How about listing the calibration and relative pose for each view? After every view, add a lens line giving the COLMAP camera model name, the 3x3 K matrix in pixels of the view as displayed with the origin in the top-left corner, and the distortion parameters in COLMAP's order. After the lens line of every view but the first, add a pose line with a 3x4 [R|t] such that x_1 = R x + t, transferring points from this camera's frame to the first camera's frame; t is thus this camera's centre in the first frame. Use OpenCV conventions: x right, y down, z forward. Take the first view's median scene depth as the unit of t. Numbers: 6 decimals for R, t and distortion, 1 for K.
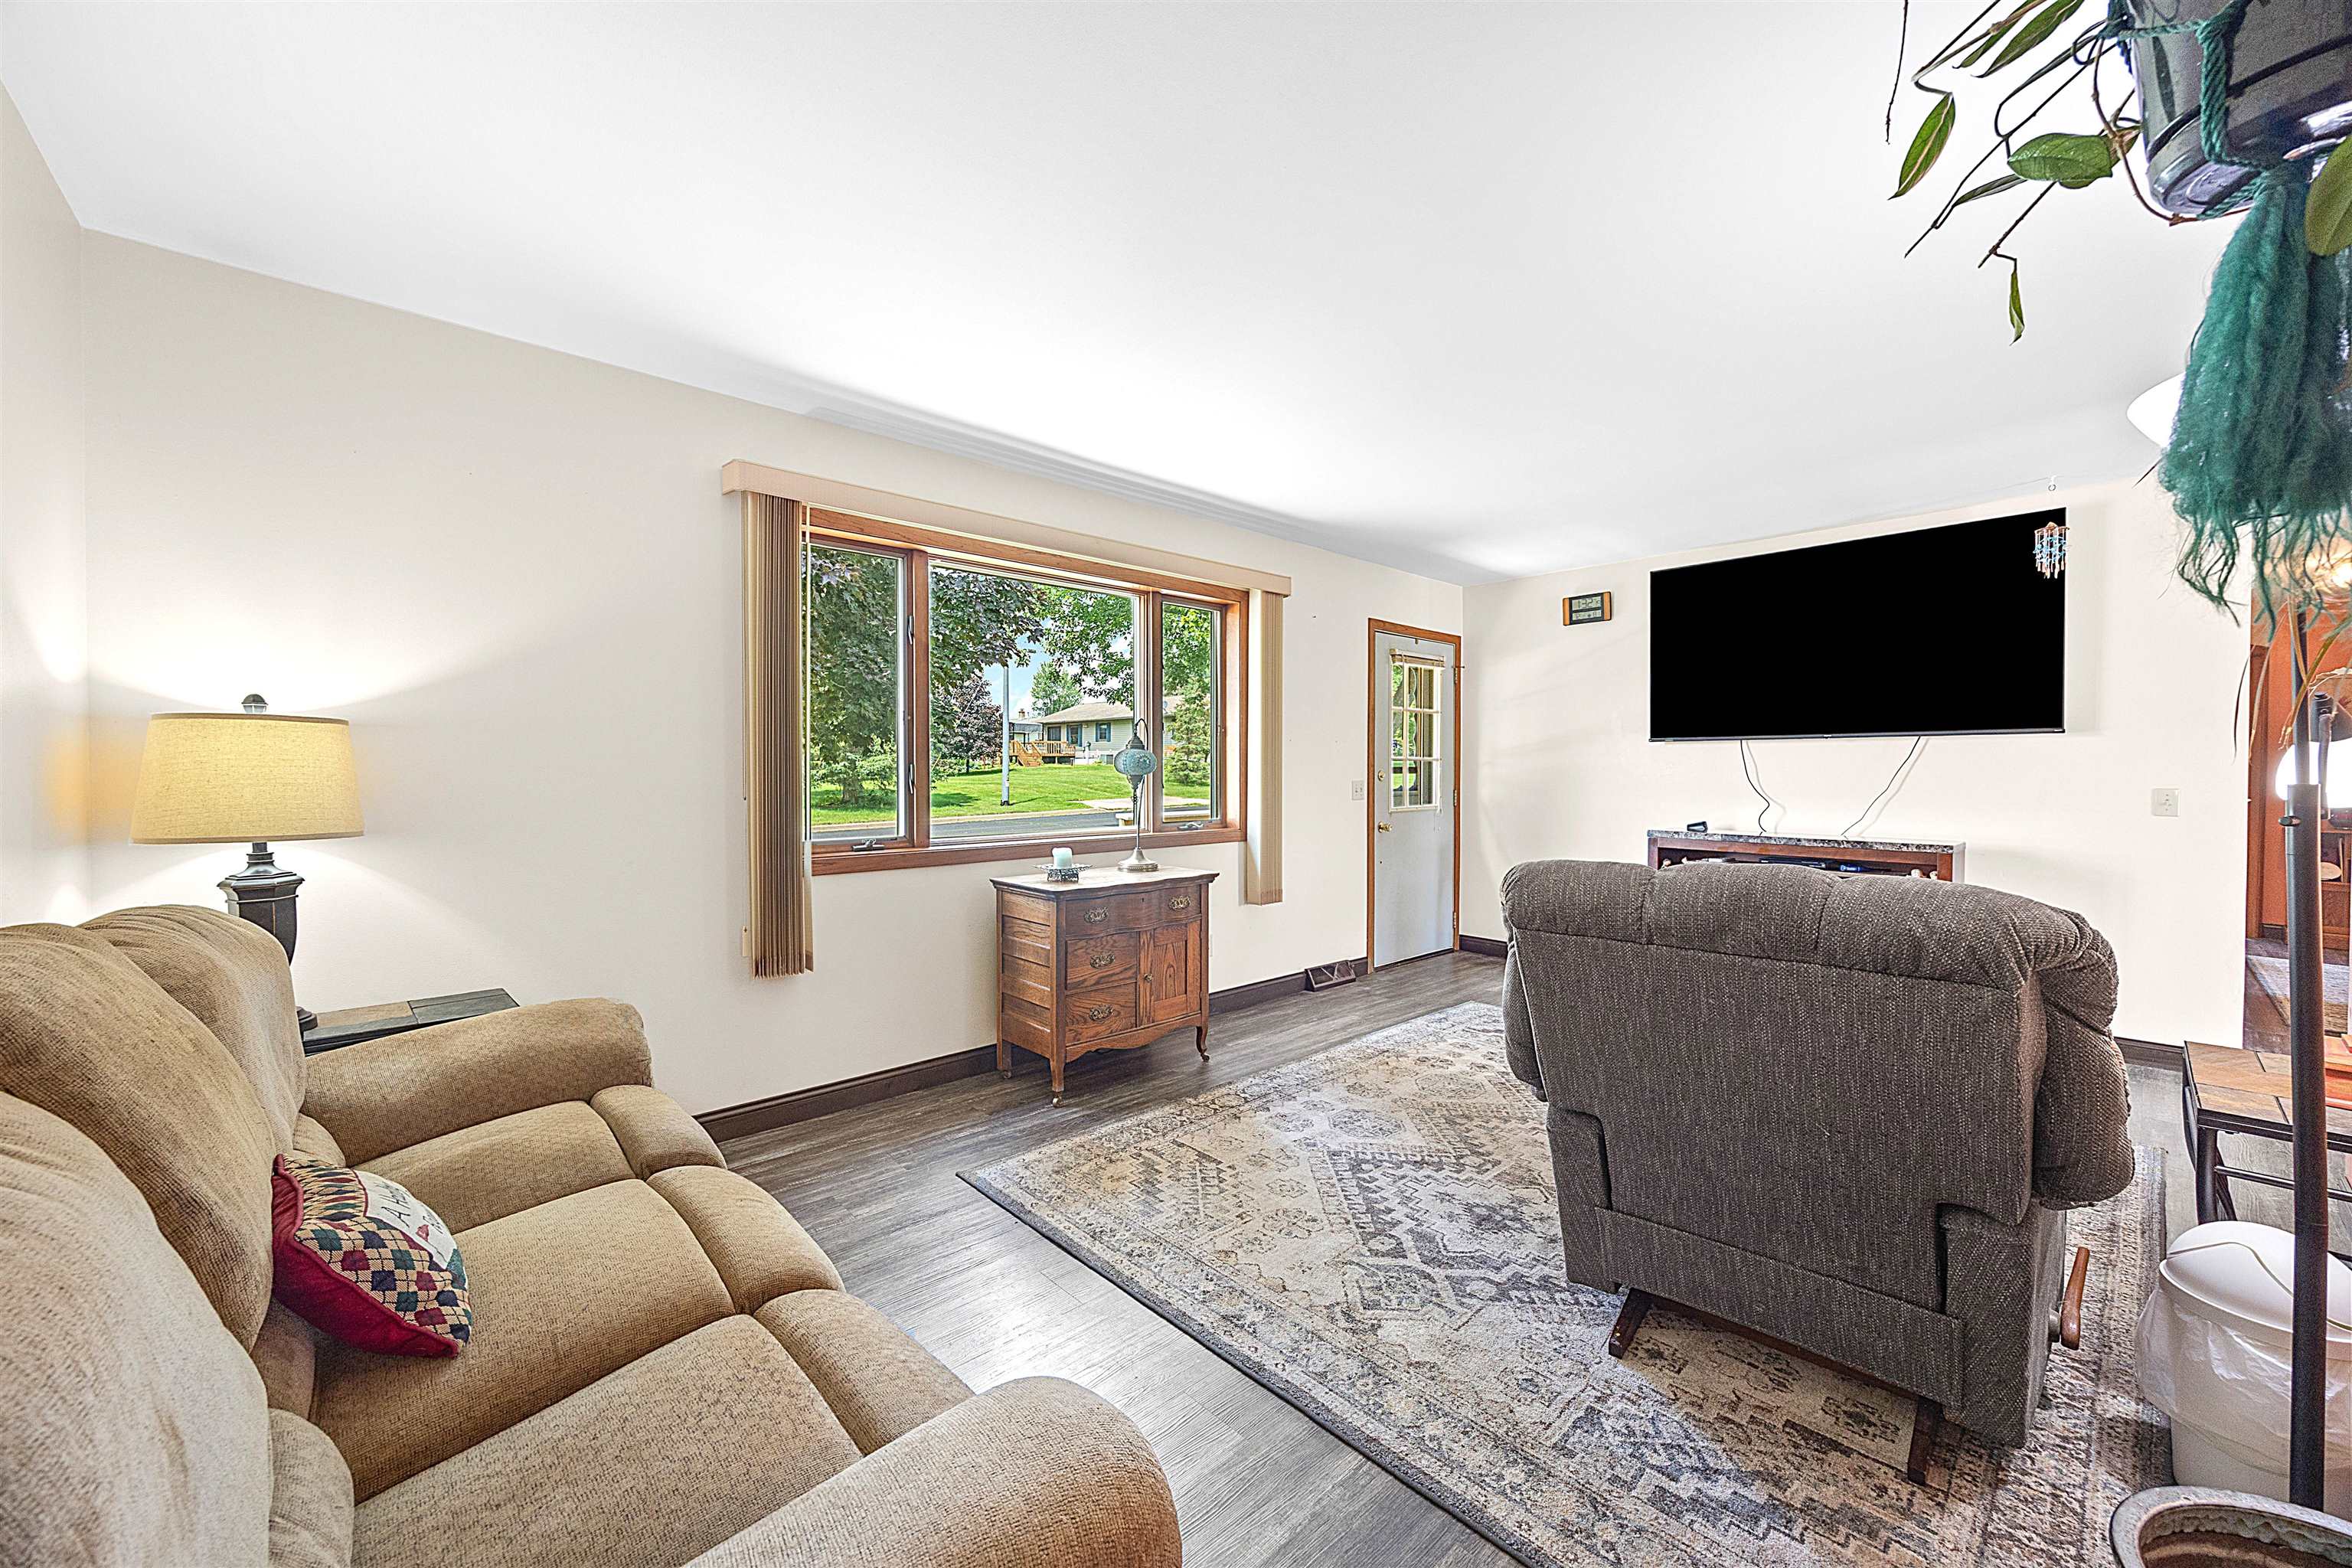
lens RADIAL K [[886.7, 0, 1164.7], [0, 886.7, 777.4], [0, 0, 1]] dist [-0.003087, 0.000155]
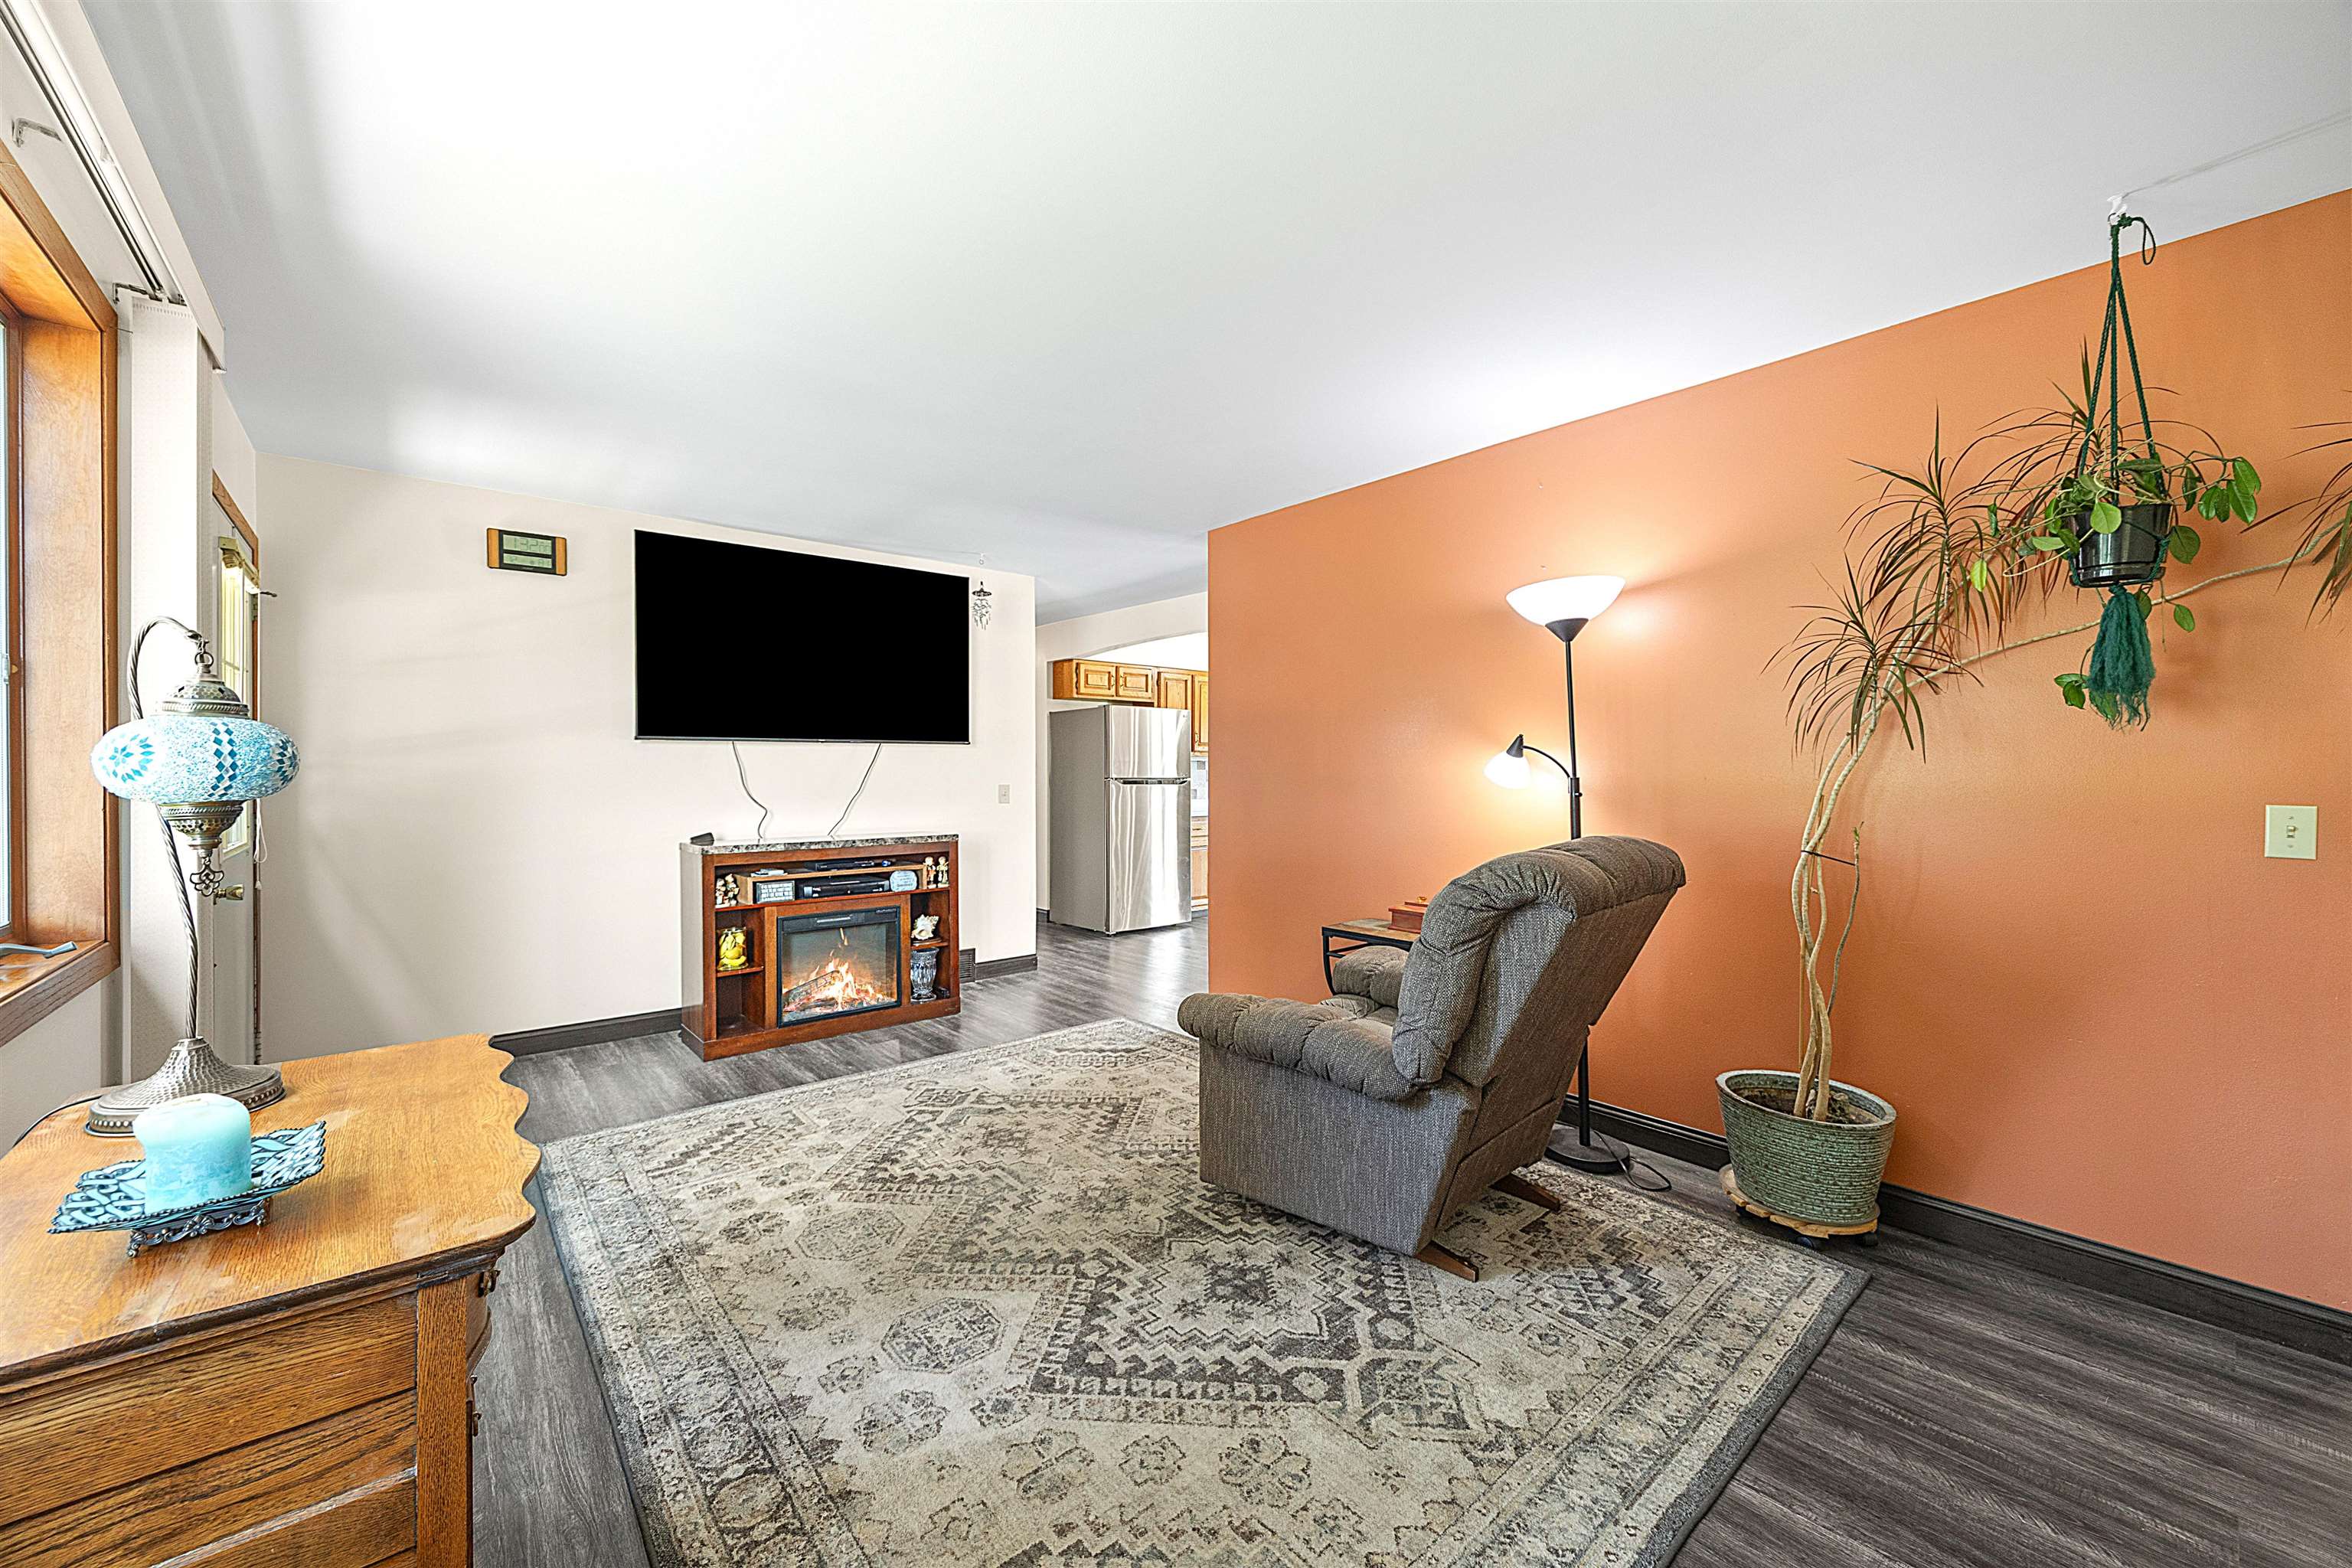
lens RADIAL K [[886.7, 0, 1164.2], [0, 886.7, 768.0], [0, 0, 1]] dist [-0.003087, 0.000155]
pose [[0.046128, 0.002051, 0.998933, -0.397043], [0.014830, 0.999886, -0.002738, -0.008402], [-0.998825, 0.014940, 0.046092, 0.808796]]
